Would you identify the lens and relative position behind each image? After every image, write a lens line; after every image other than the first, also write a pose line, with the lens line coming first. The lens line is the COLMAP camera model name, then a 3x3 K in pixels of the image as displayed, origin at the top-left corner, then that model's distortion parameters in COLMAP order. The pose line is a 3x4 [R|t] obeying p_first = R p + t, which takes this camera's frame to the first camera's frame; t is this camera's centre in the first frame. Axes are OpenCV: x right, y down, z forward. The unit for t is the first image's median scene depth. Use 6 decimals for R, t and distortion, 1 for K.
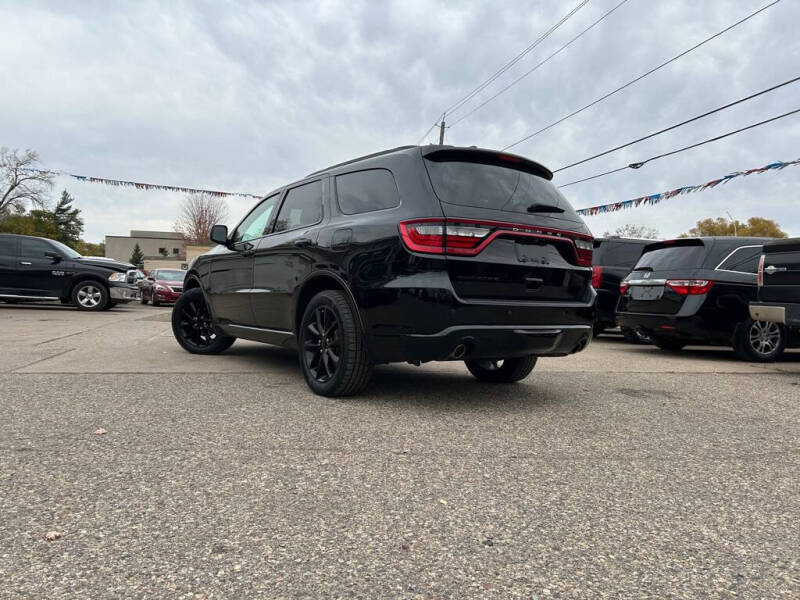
lens RADIAL K [[591.4, 0, 395.3], [0, 591.4, 305.0], [0, 0, 1]] dist [0.051300, -0.053210]
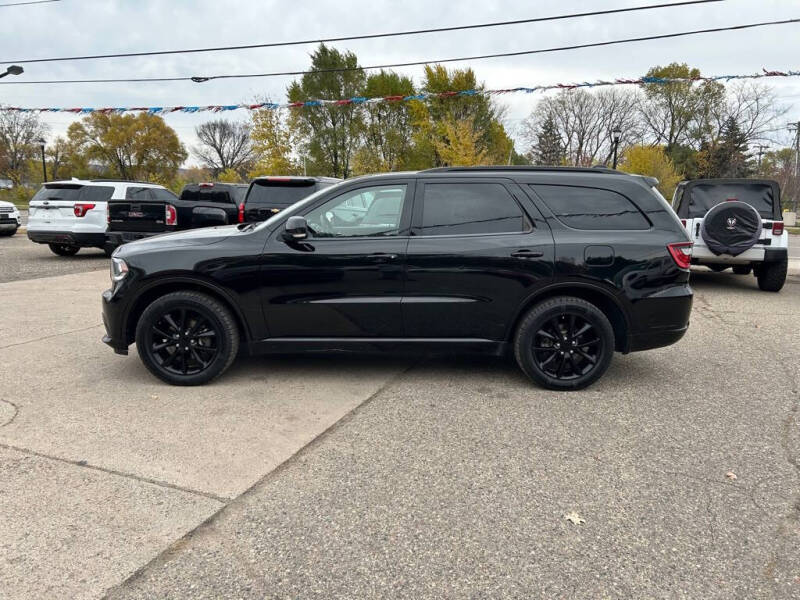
lens RADIAL K [[593.4, 0, 400.0], [0, 593.4, 300.0], [0, 0, 1]] dist [0.052528, -0.054596]
pose [[0.564244, -0.157807, 0.810386, -0.596517], [0.014062, 0.983257, 0.181679, -0.113852], [-0.825488, -0.091116, 0.557017, 0.321063]]
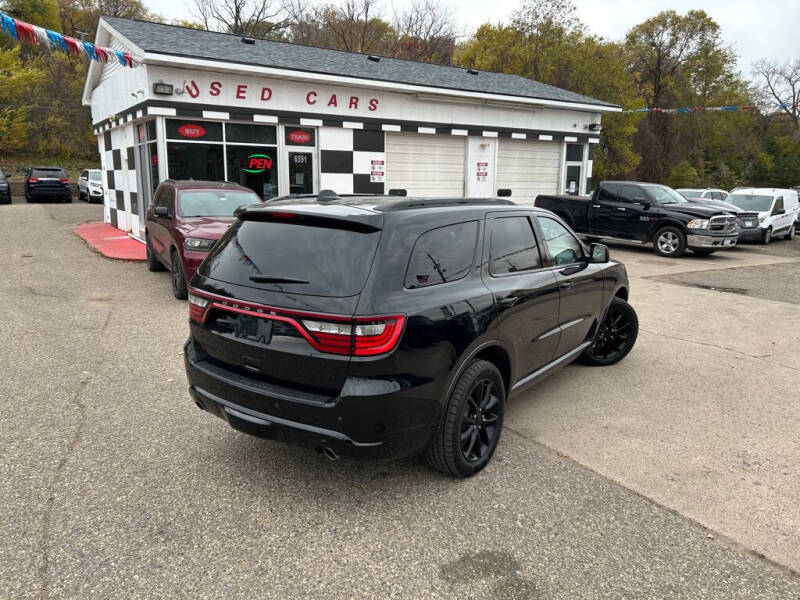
lens RADIAL K [[591.6, 0, 395.7], [0, 591.6, 298.9], [0, 0, 1]] dist [0.052347, -0.054288]
pose [[0.353736, 0.161207, -0.921349, 0.503764], [-0.031439, 0.986528, 0.160541, -0.127149], [0.934817, -0.027823, 0.354039, 0.397702]]
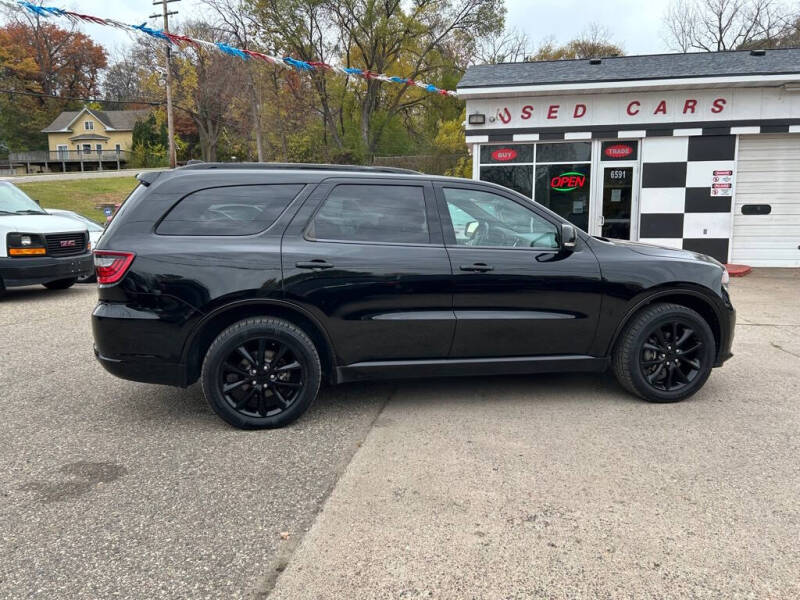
lens RADIAL K [[593.4, 0, 400.0], [0, 593.4, 300.0], [0, 0, 1]] dist [0.052528, -0.054596]
pose [[-0.381445, 0.102876, -0.918649, 0.498156], [-0.032865, 0.991650, 0.124698, -0.084518], [0.923807, 0.077757, -0.374879, 0.888876]]
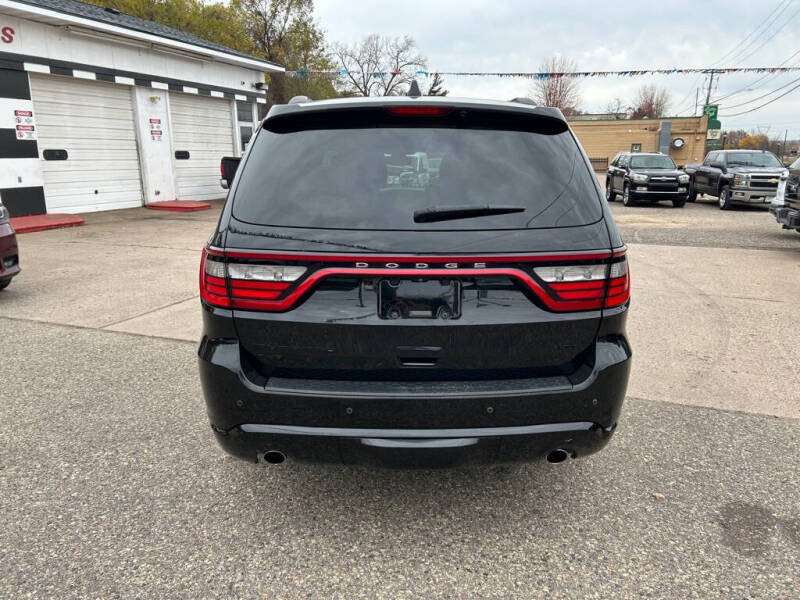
lens RADIAL K [[593.4, 0, 400.0], [0, 593.4, 300.0], [0, 0, 1]] dist [0.052528, -0.054596]
pose [[0.839149, 0.100420, -0.534550, 0.227278], [0.009192, 0.980049, 0.198542, -0.088027], [0.543823, -0.171520, 0.821485, 0.244067]]
